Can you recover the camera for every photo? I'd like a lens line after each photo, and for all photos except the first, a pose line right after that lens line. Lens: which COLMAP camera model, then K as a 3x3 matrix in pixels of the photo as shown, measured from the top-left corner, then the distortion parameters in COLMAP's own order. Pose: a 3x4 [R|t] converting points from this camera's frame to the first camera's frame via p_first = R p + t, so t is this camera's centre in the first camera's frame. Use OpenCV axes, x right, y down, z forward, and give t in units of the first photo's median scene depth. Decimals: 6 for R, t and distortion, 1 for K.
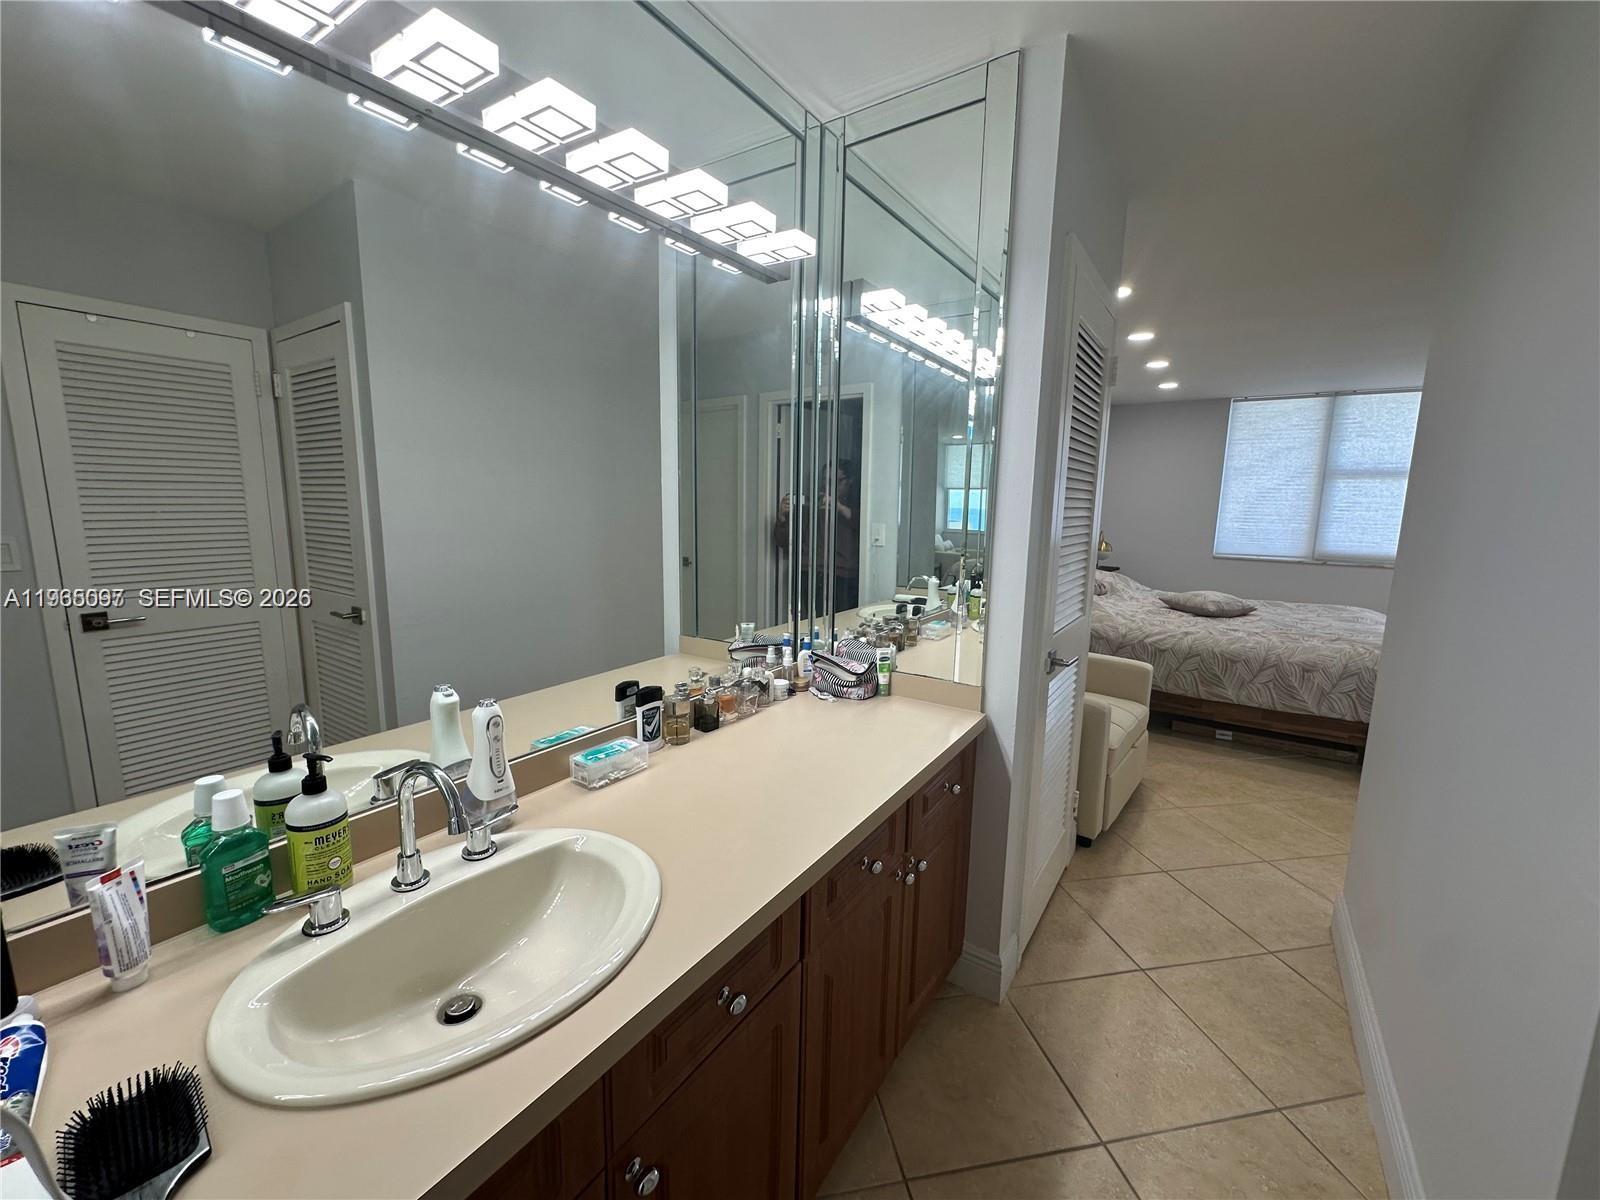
lens RADIAL K [[636.8, 0, 800.7], [0, 636.8, 597.3], [0, 0, 1]] dist [-0.002805, 0.000045]
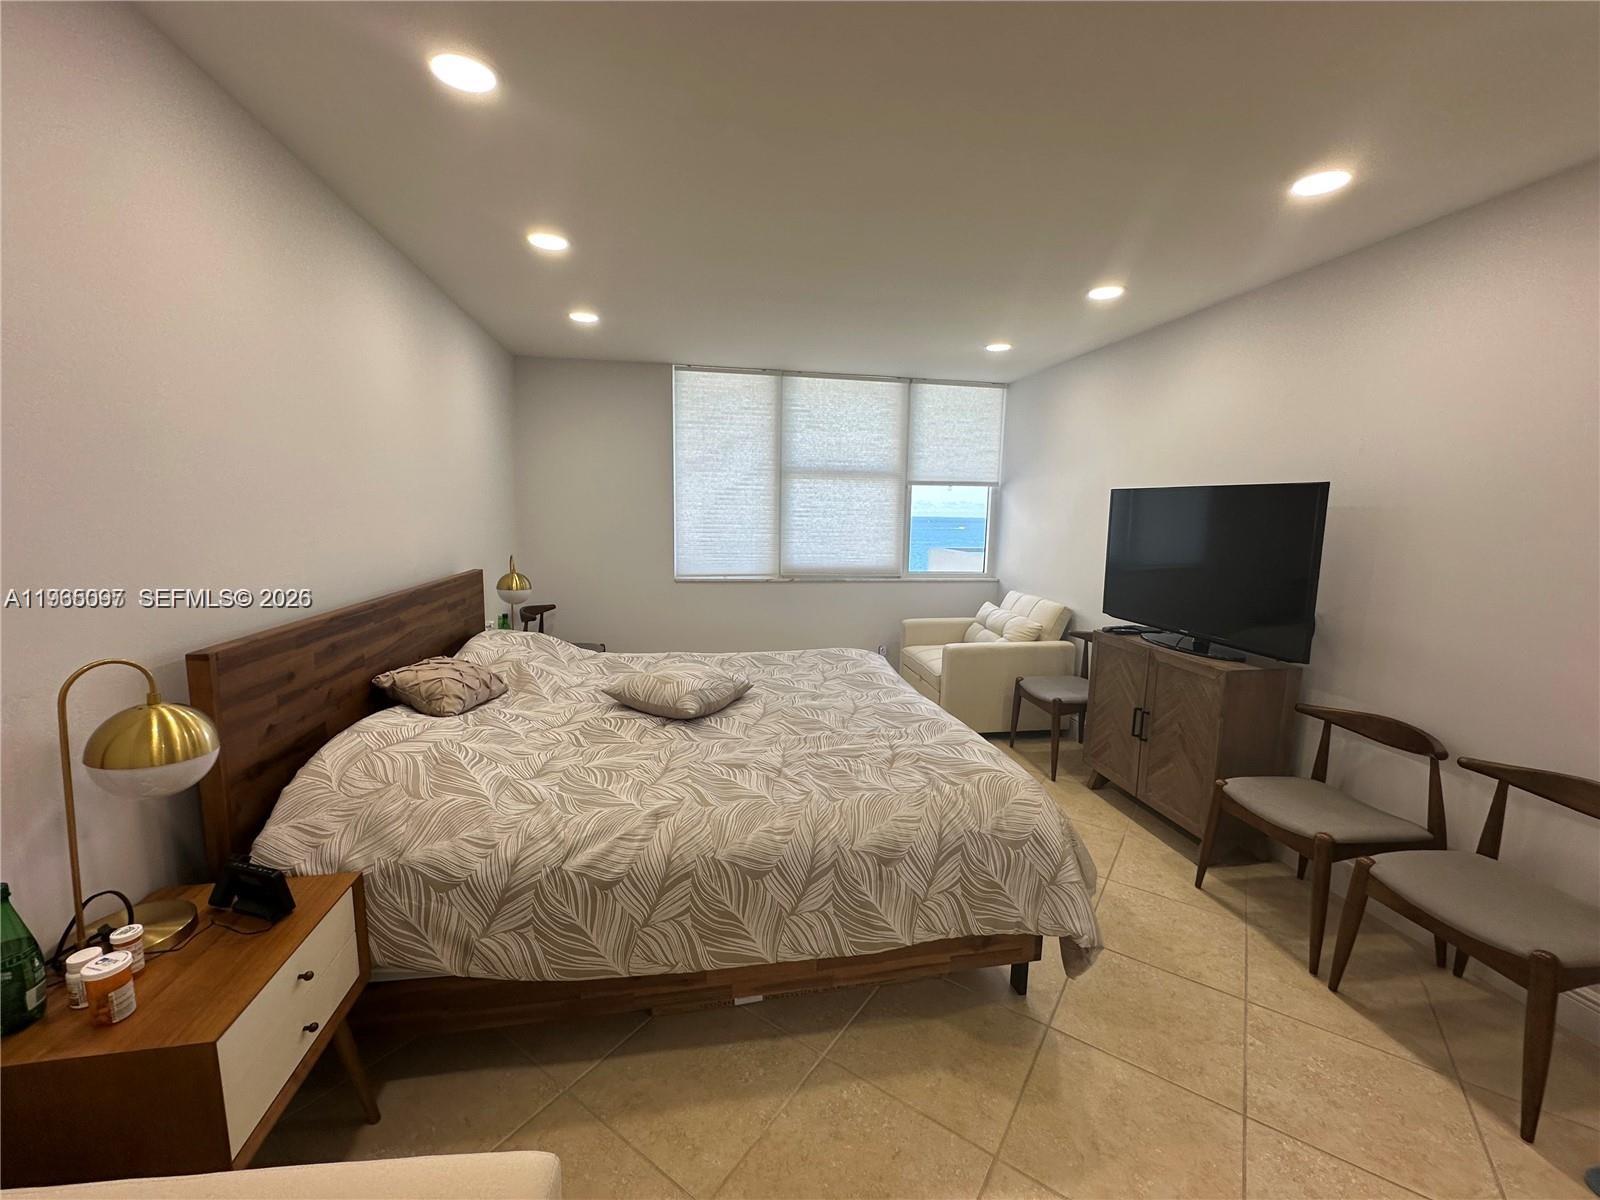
lens RADIAL K [[636.8, 0, 794.6], [0, 636.8, 594.4], [0, 0, 1]] dist [-0.002805, 0.000045]
pose [[0.714138, -0.097609, 0.693166, 0.334186], [0.104273, 0.994016, 0.032546, -0.081389], [-0.692195, 0.049036, 0.720043, 0.530369]]
